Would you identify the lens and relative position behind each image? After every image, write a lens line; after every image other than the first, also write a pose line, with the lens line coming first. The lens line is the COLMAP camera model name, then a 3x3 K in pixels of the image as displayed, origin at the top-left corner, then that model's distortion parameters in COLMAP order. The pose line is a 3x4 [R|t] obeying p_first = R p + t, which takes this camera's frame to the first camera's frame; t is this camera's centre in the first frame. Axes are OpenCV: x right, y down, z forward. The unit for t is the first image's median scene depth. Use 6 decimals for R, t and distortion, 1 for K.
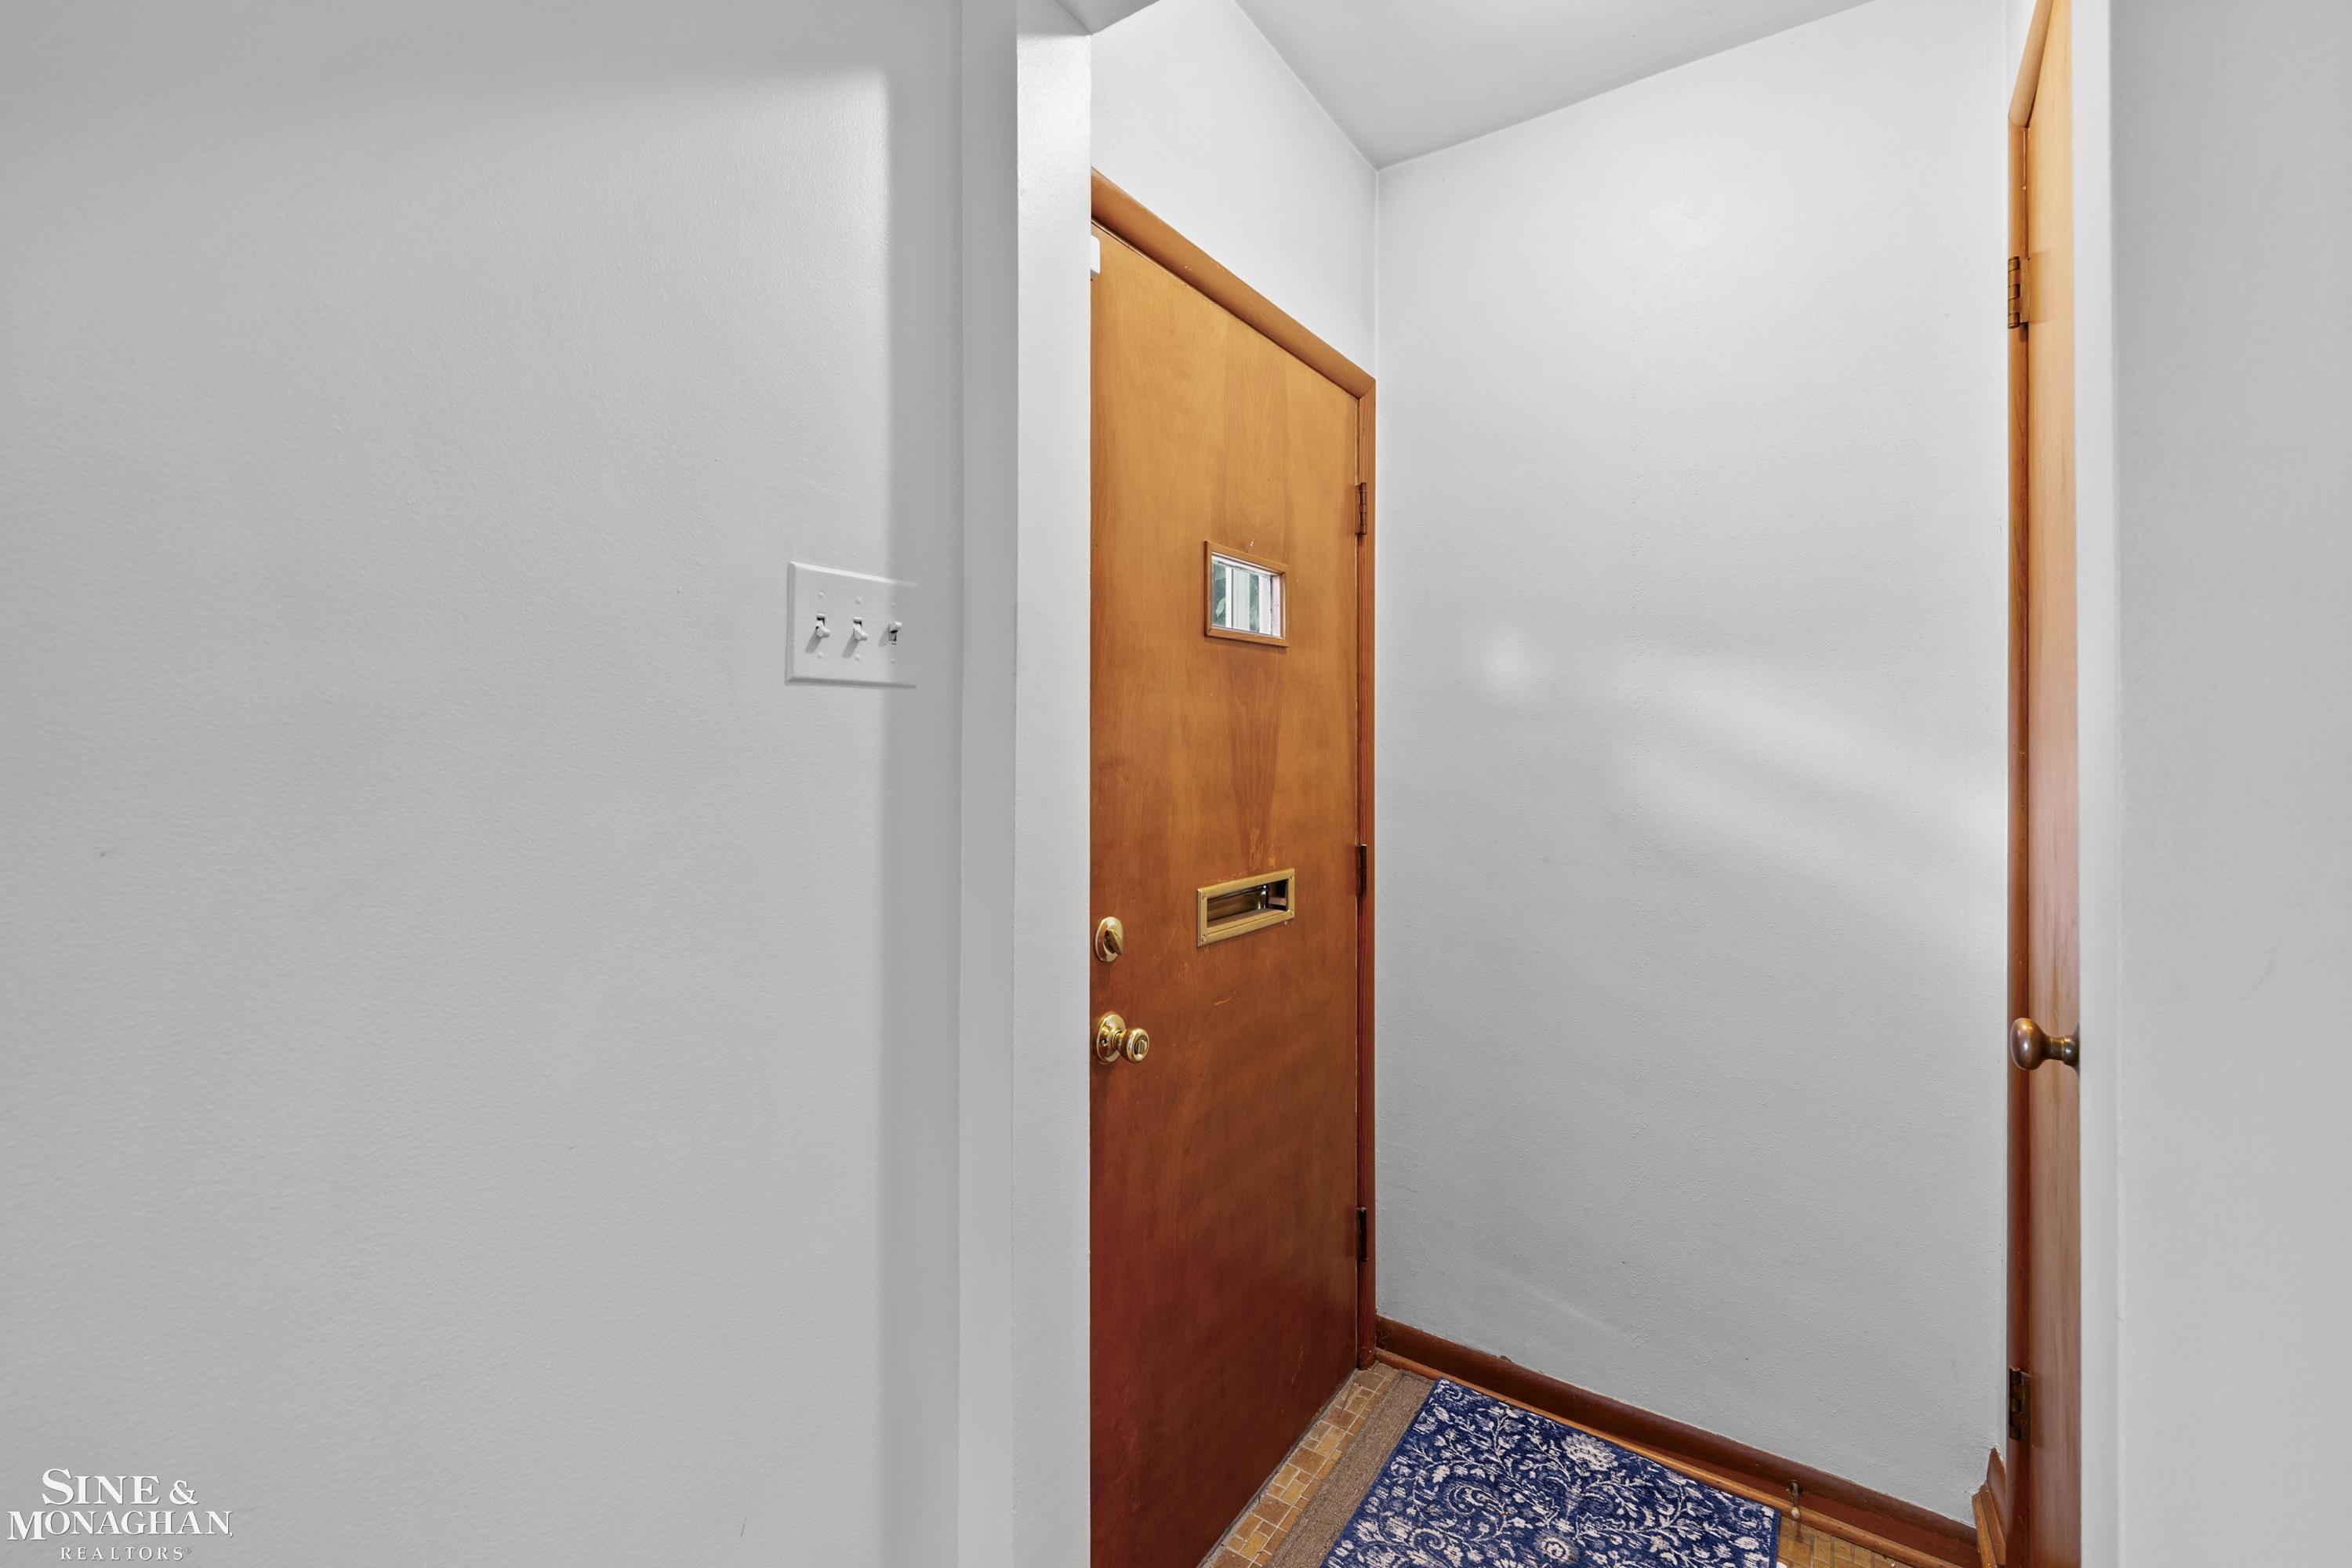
lens RADIAL K [[968.2, 0, 1173.5], [0, 968.2, 784.0], [0, 0, 1]] dist [-0.002224, 0.000849]
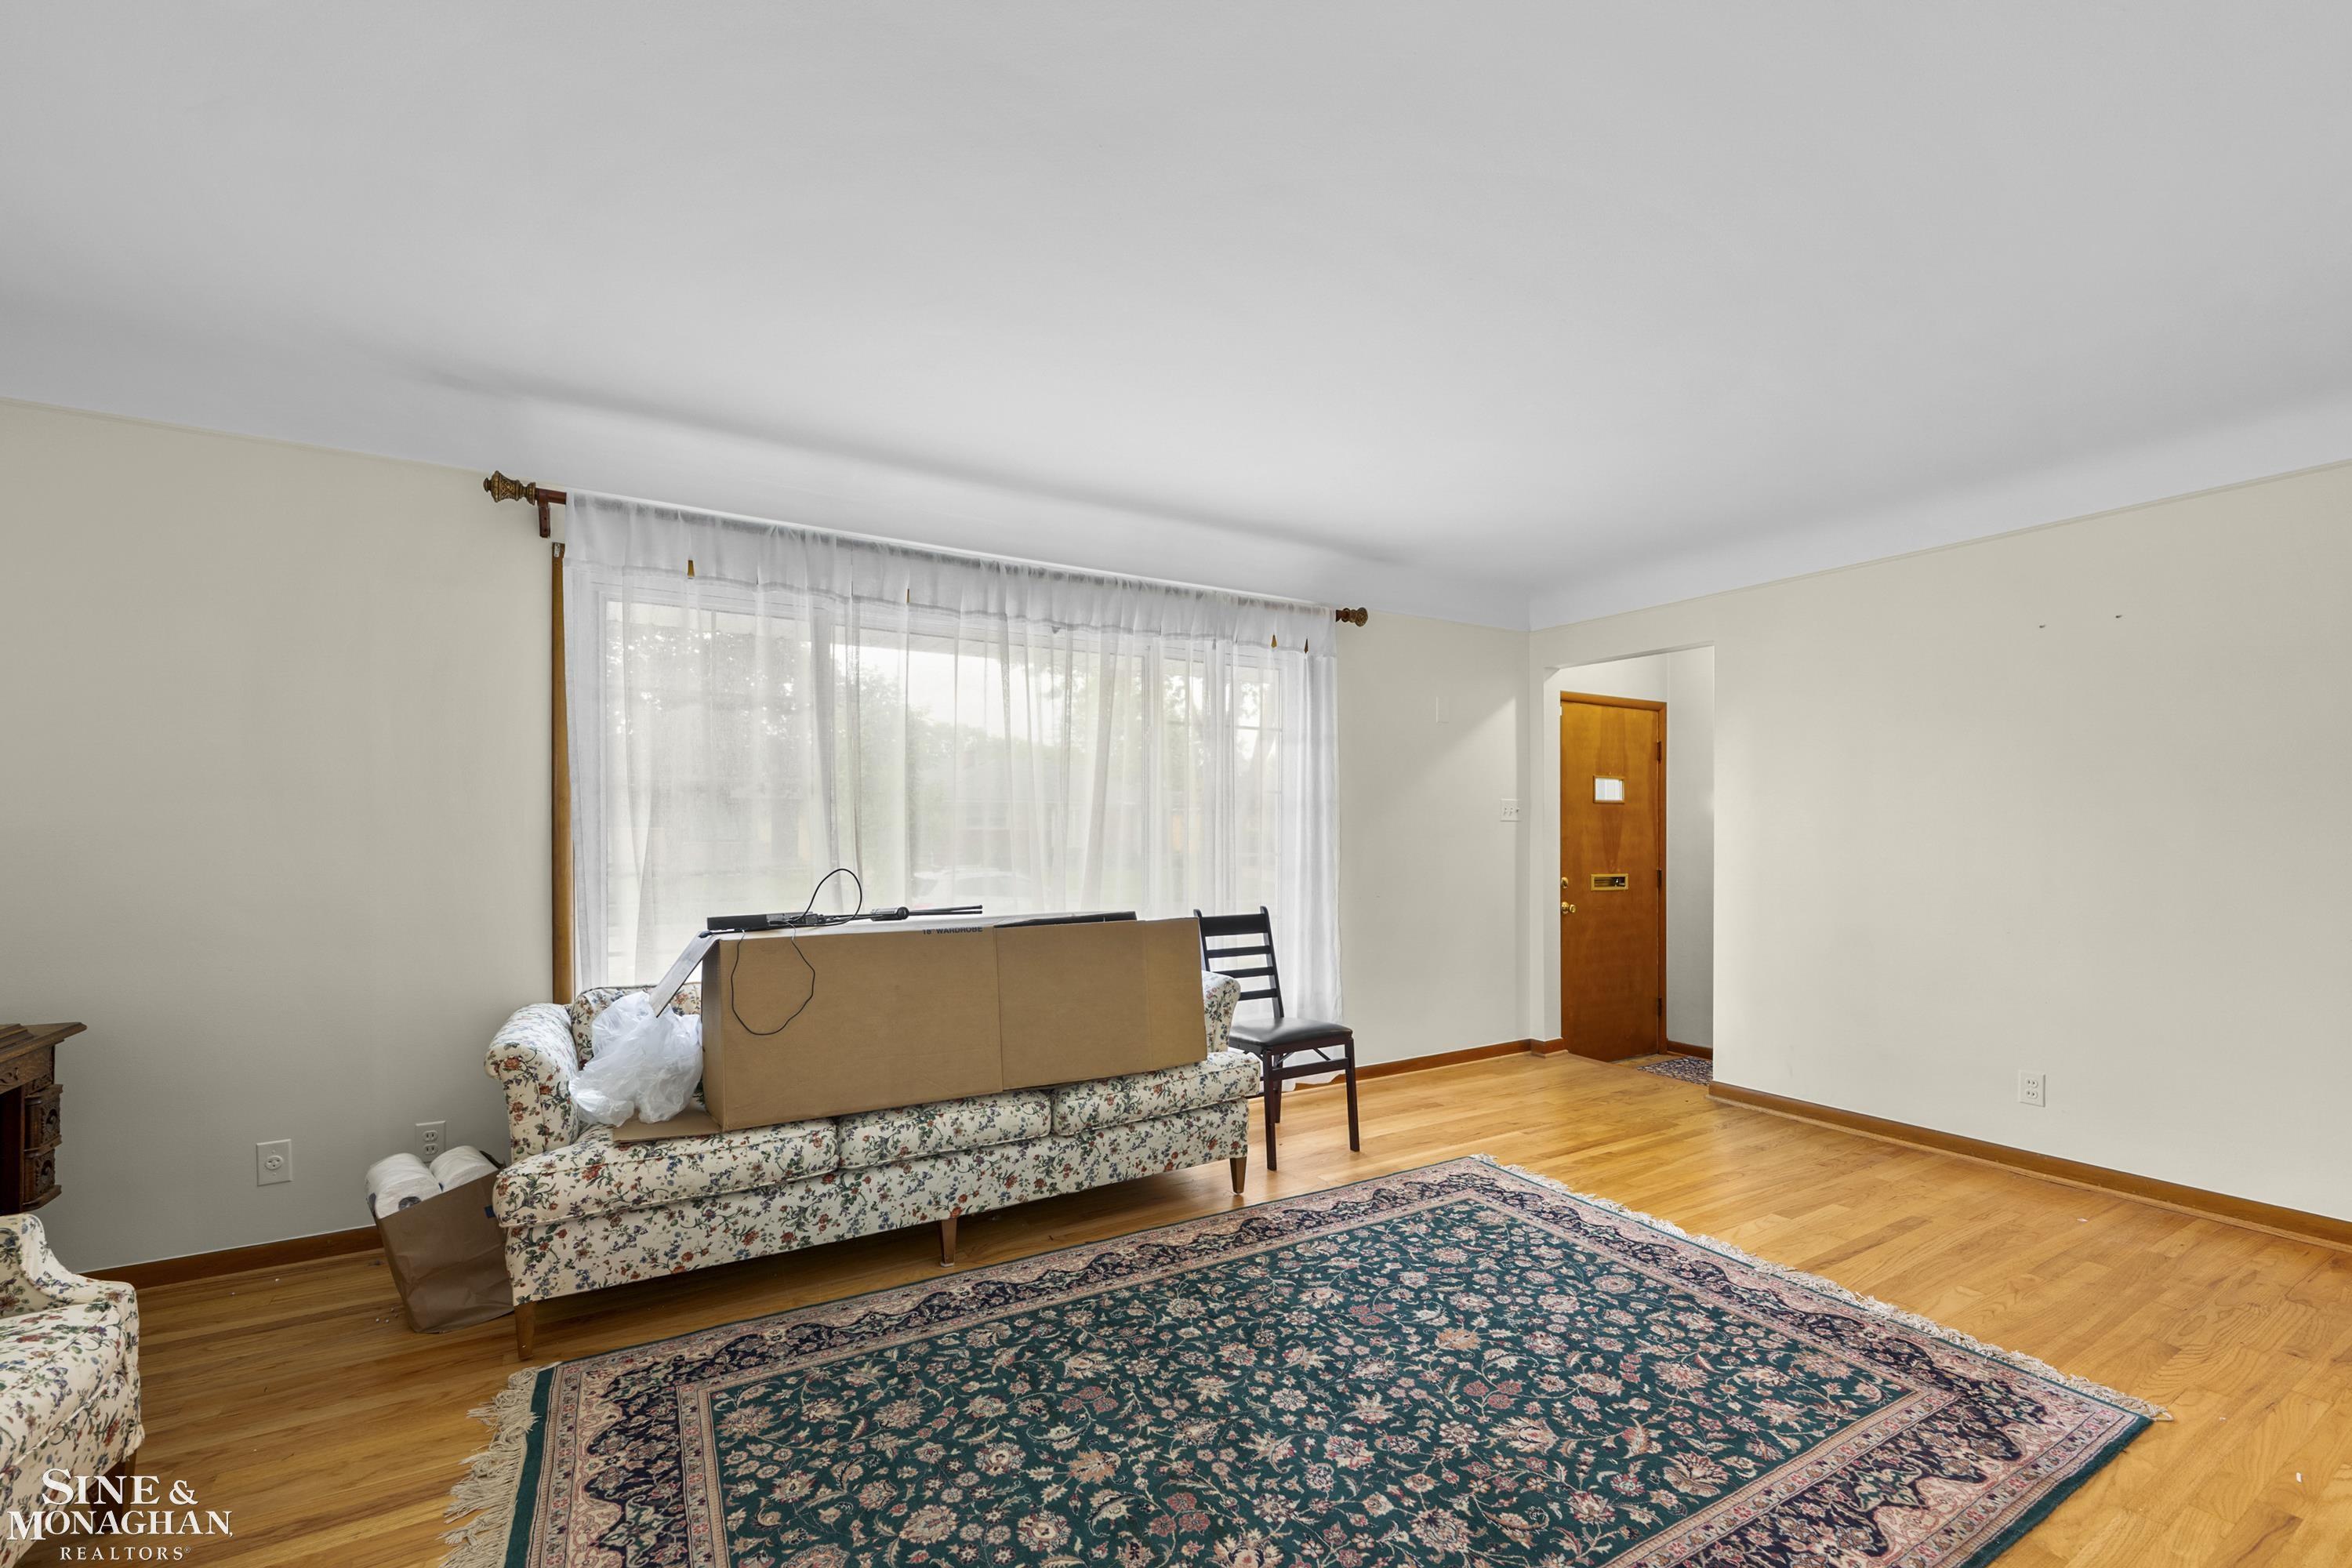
lens RADIAL K [[968.2, 0, 1169.6], [0, 968.2, 834.5], [0, 0, 1]] dist [-0.002224, 0.000849]
pose [[0.905345, -0.003797, -0.424660, 0.131680], [-0.015036, 0.999046, -0.040989, 0.130174], [0.424411, 0.043494, 0.904424, -2.844588]]
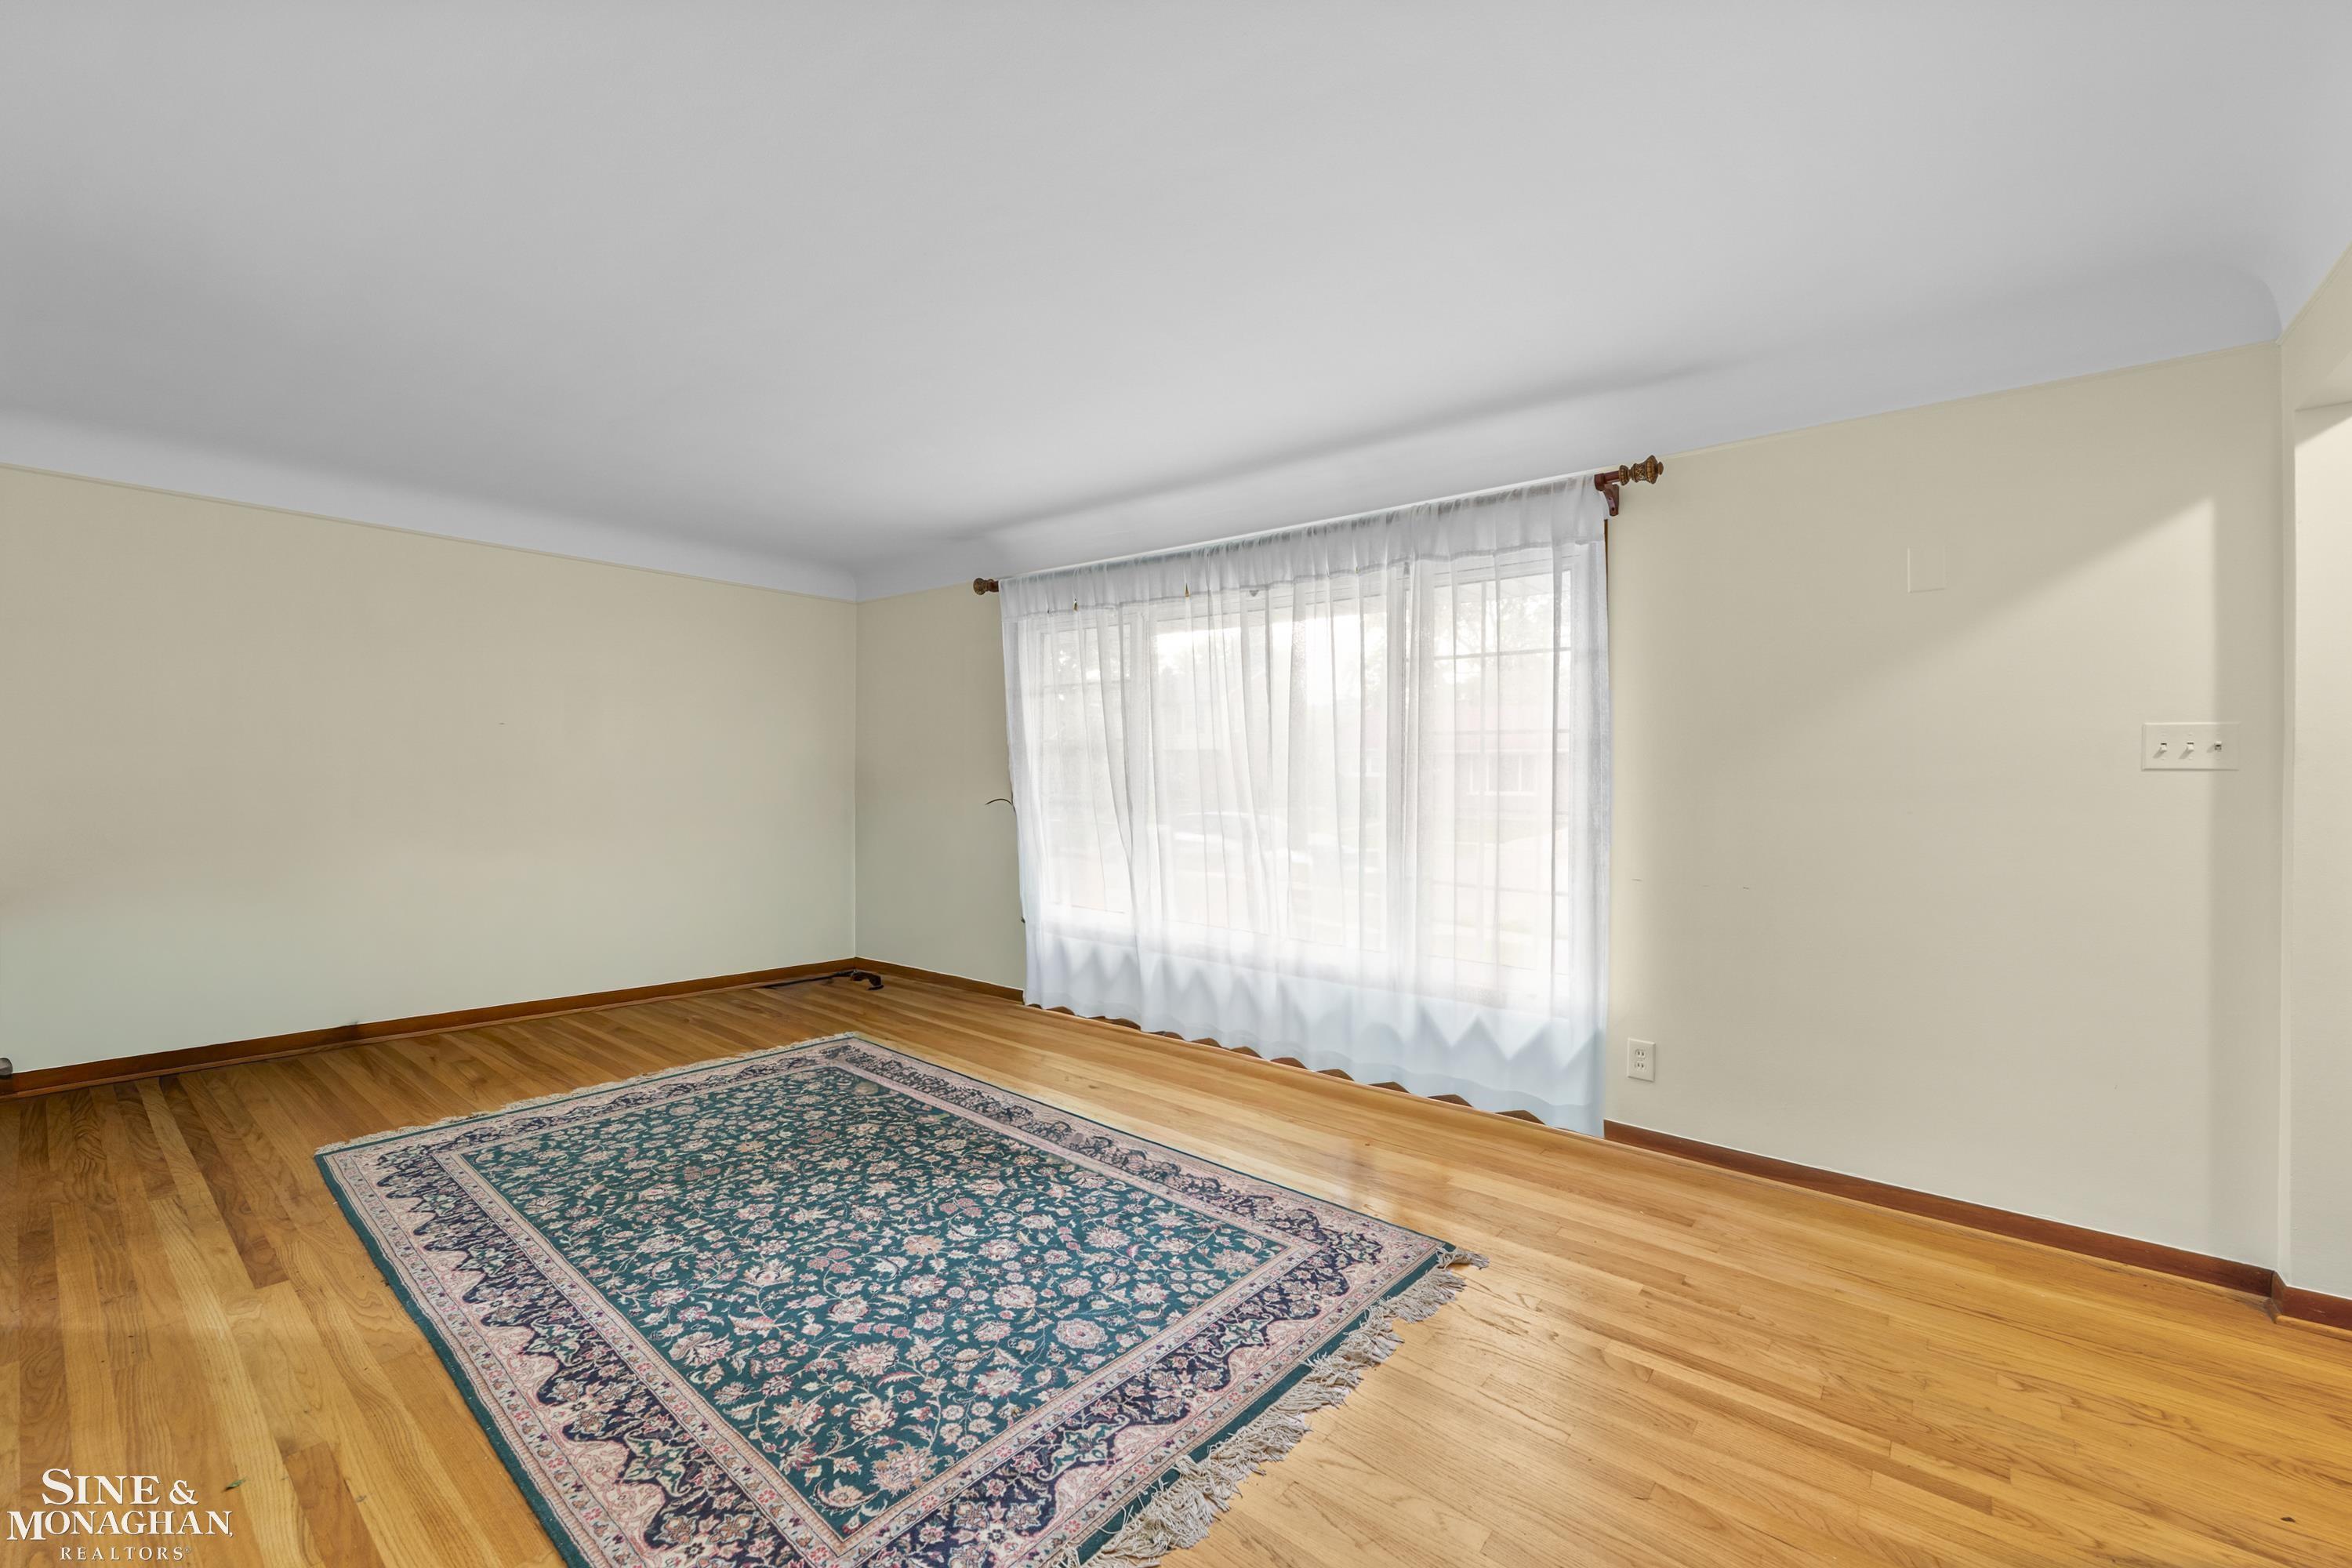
lens RADIAL K [[968.2, 0, 1187.4], [0, 968.2, 767.4], [0, 0, 1]] dist [-0.002224, 0.000849]
pose [[-0.088634, -0.014891, -0.995953, 1.449840], [-0.061344, 0.998072, -0.009464, 0.038060], [0.994173, 0.060257, -0.089377, -0.774018]]
